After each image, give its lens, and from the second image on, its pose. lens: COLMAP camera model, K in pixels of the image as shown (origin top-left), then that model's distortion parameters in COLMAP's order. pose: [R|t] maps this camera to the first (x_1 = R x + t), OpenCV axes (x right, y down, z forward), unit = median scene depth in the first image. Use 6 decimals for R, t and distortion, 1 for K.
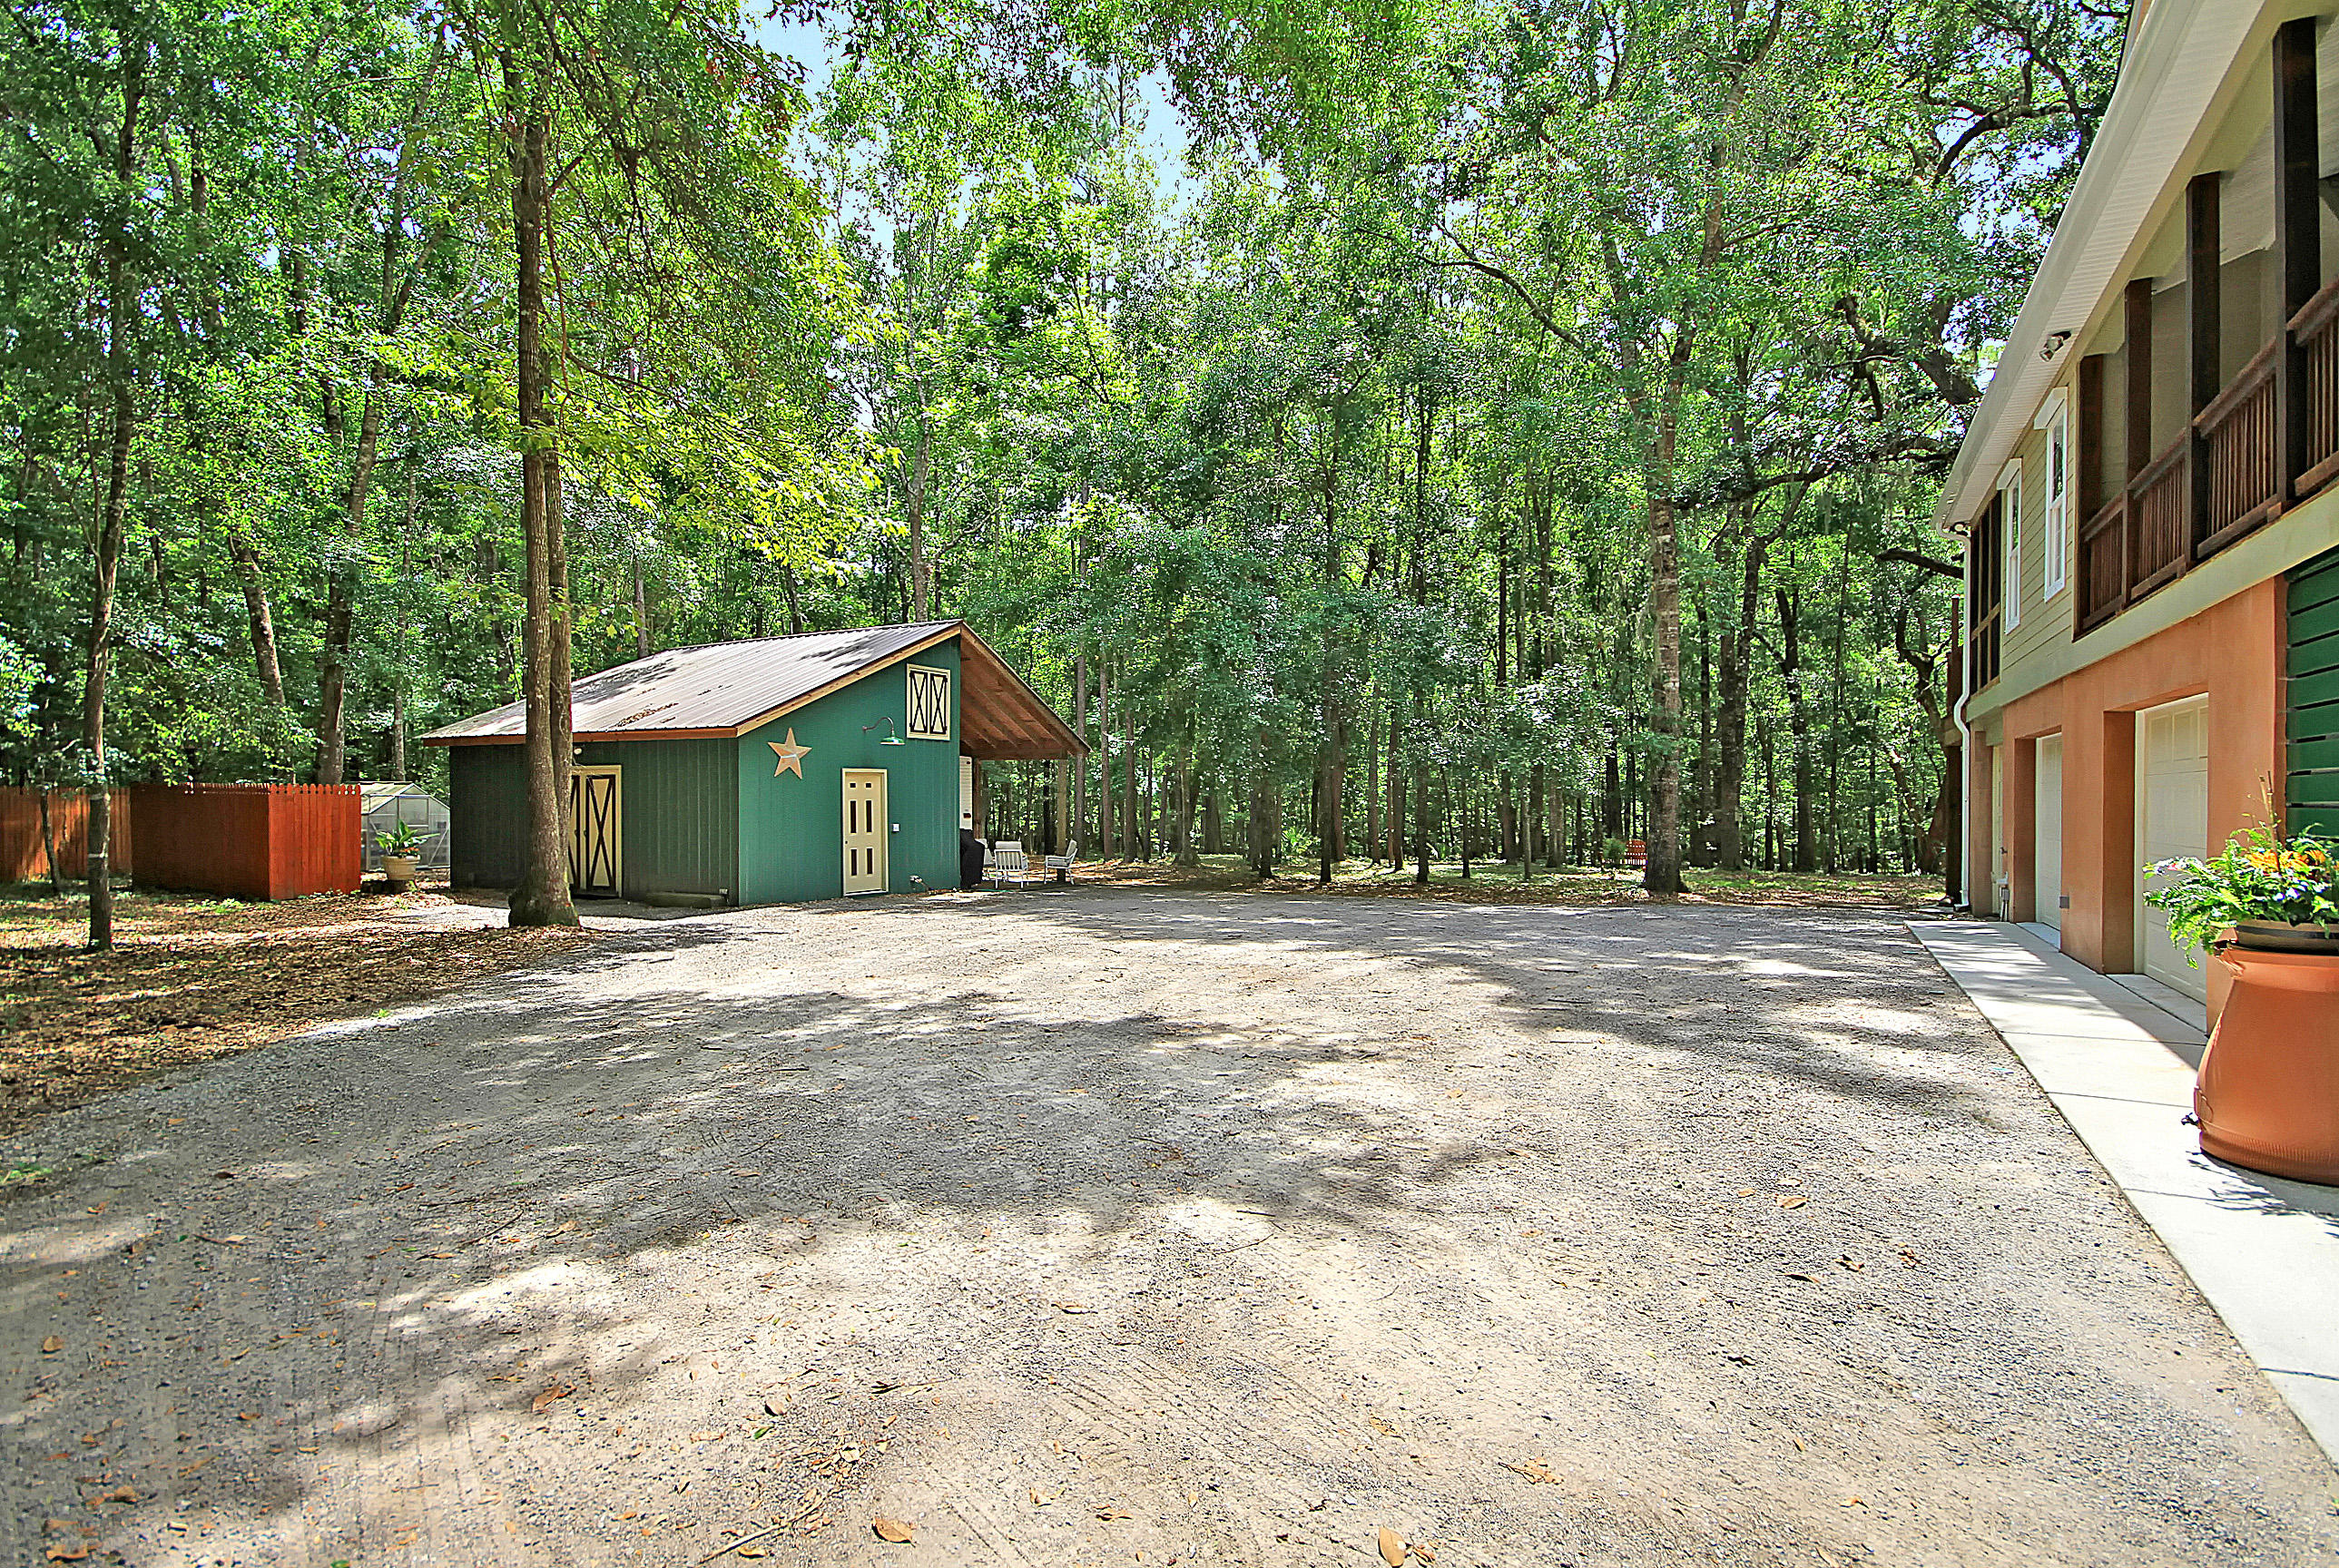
lens RADIAL K [[1205.2, 0, 1167.0], [0, 1205.2, 789.8], [0, 0, 1]] dist [0.004998, 0.001282]
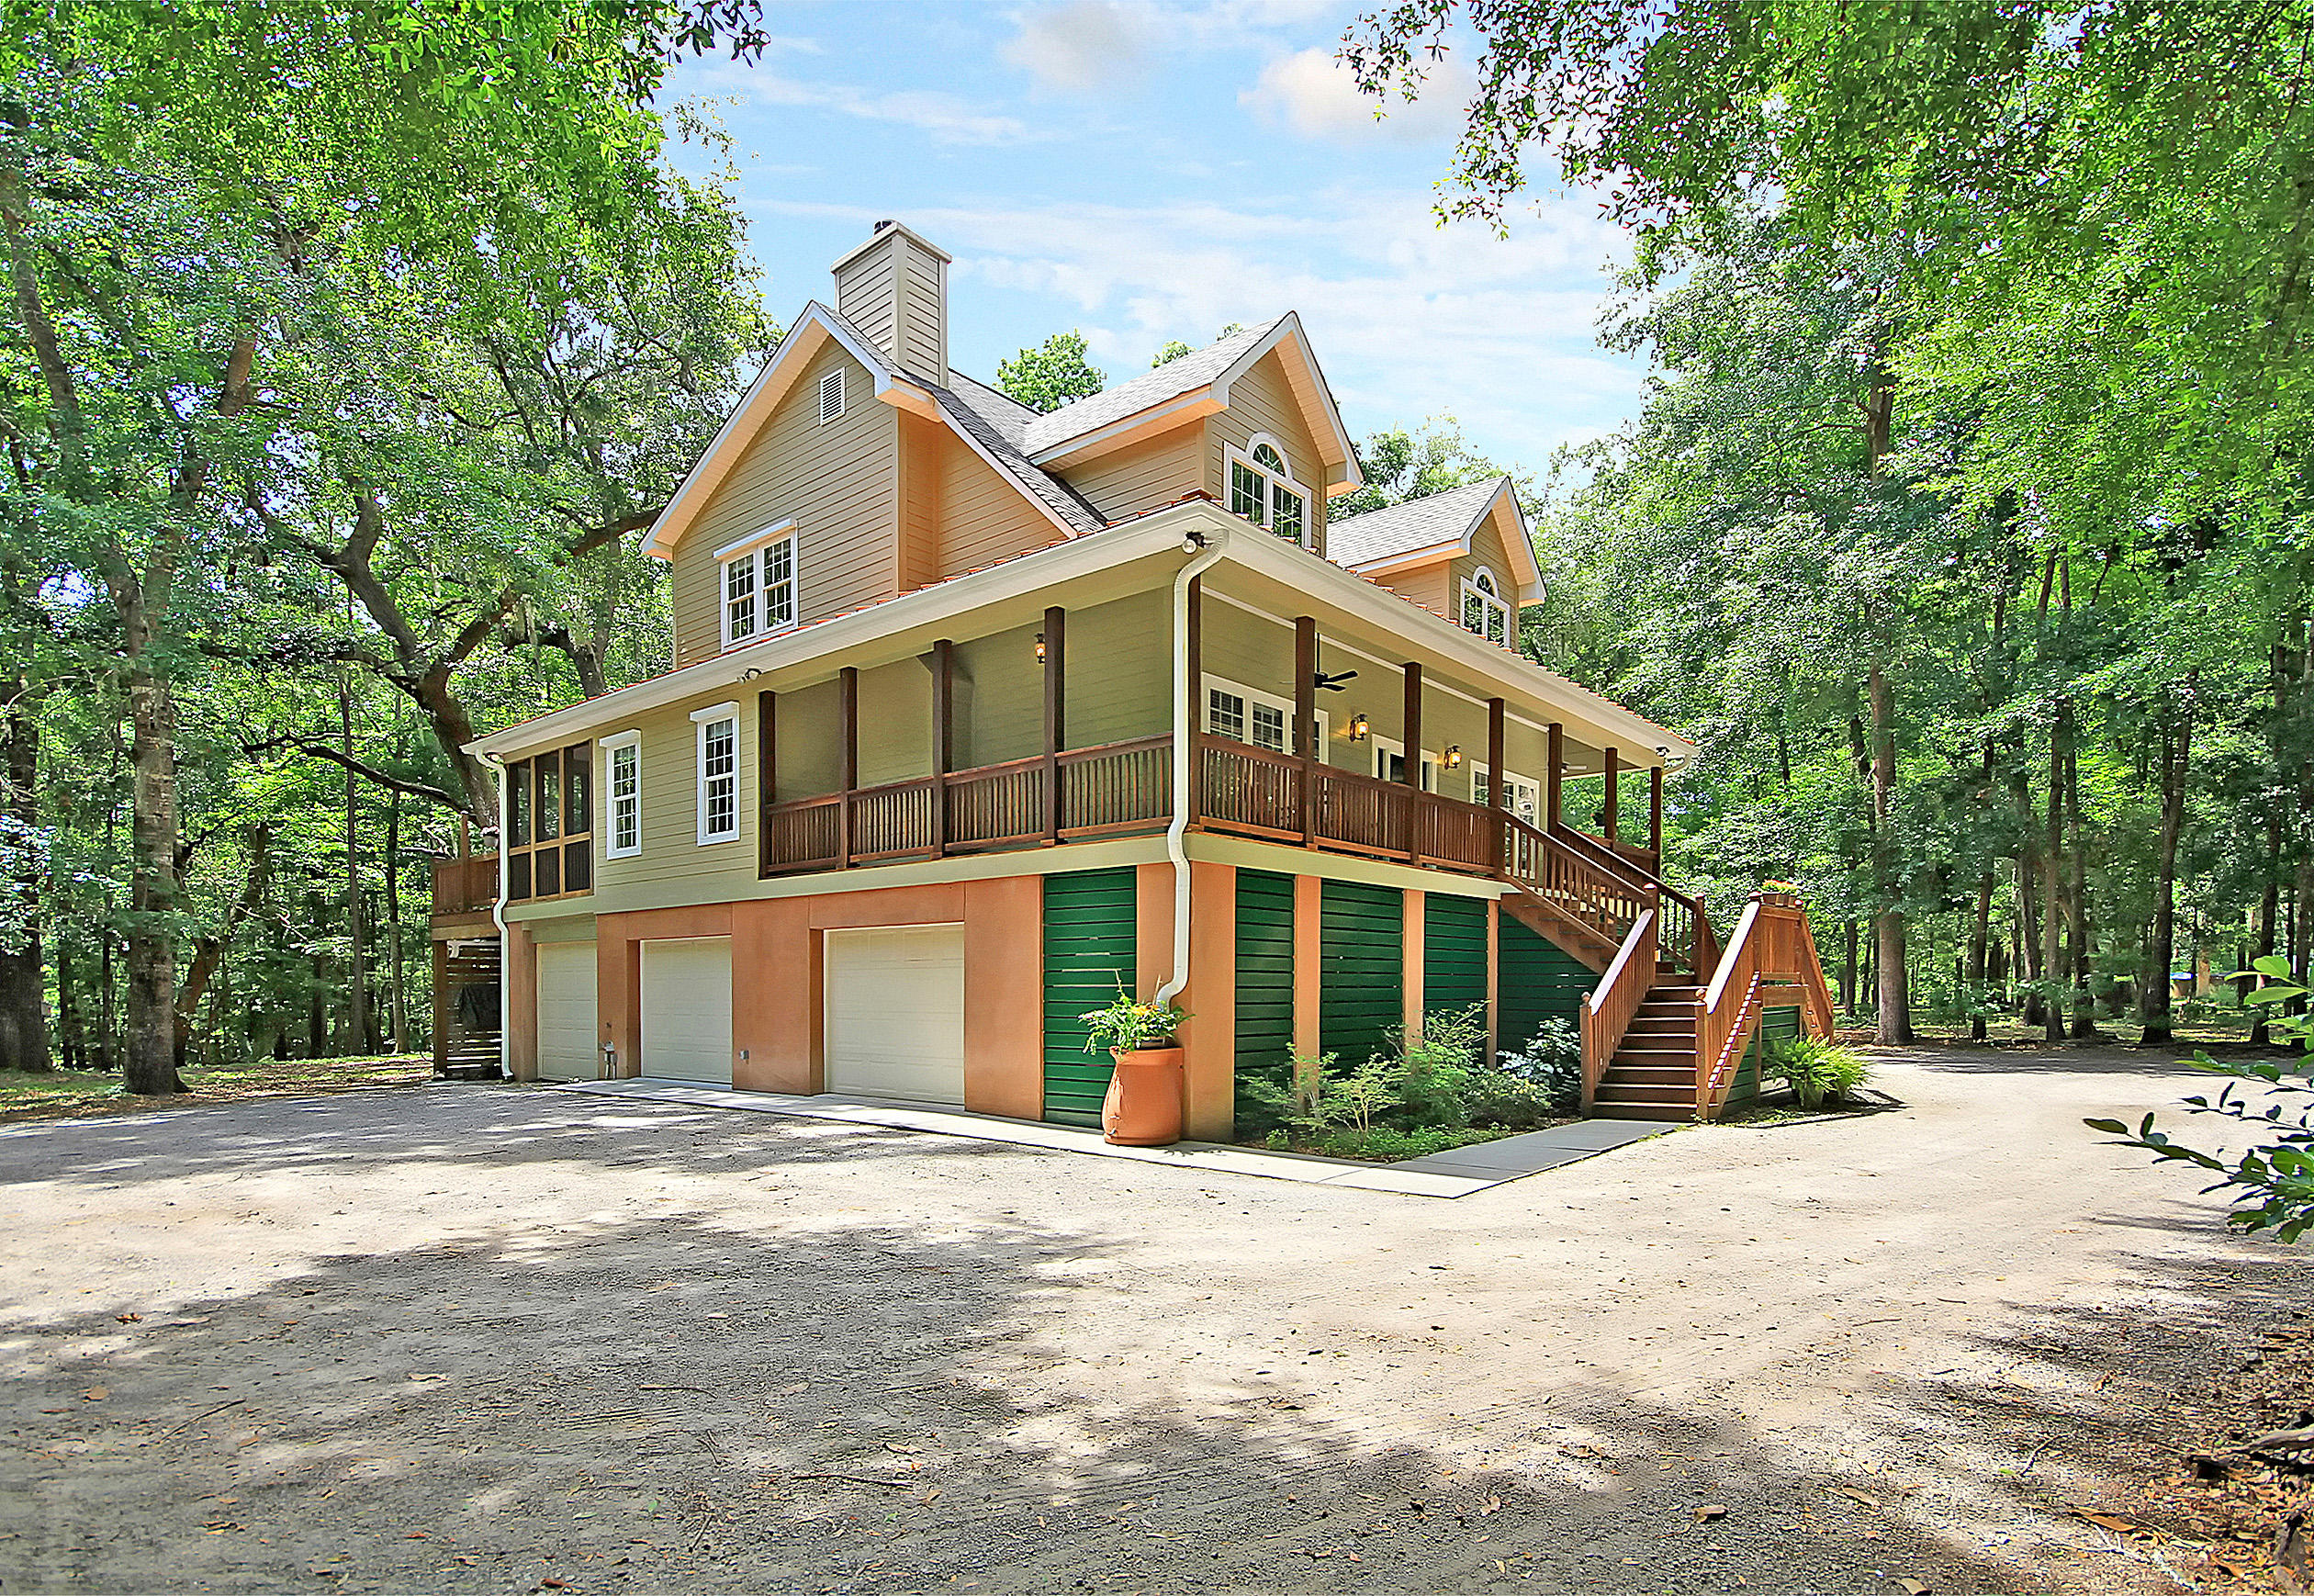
lens RADIAL K [[1141.3, 0, 1155.4], [0, 1141.3, 808.8], [0, 0, 1]] dist [-0.007162, -0.000715]
pose [[0.175796, 0.150671, 0.972828, -1.225746], [-0.003587, 0.988309, -0.152420, 0.012154], [-0.984420, 0.023306, 0.174282, 0.570148]]
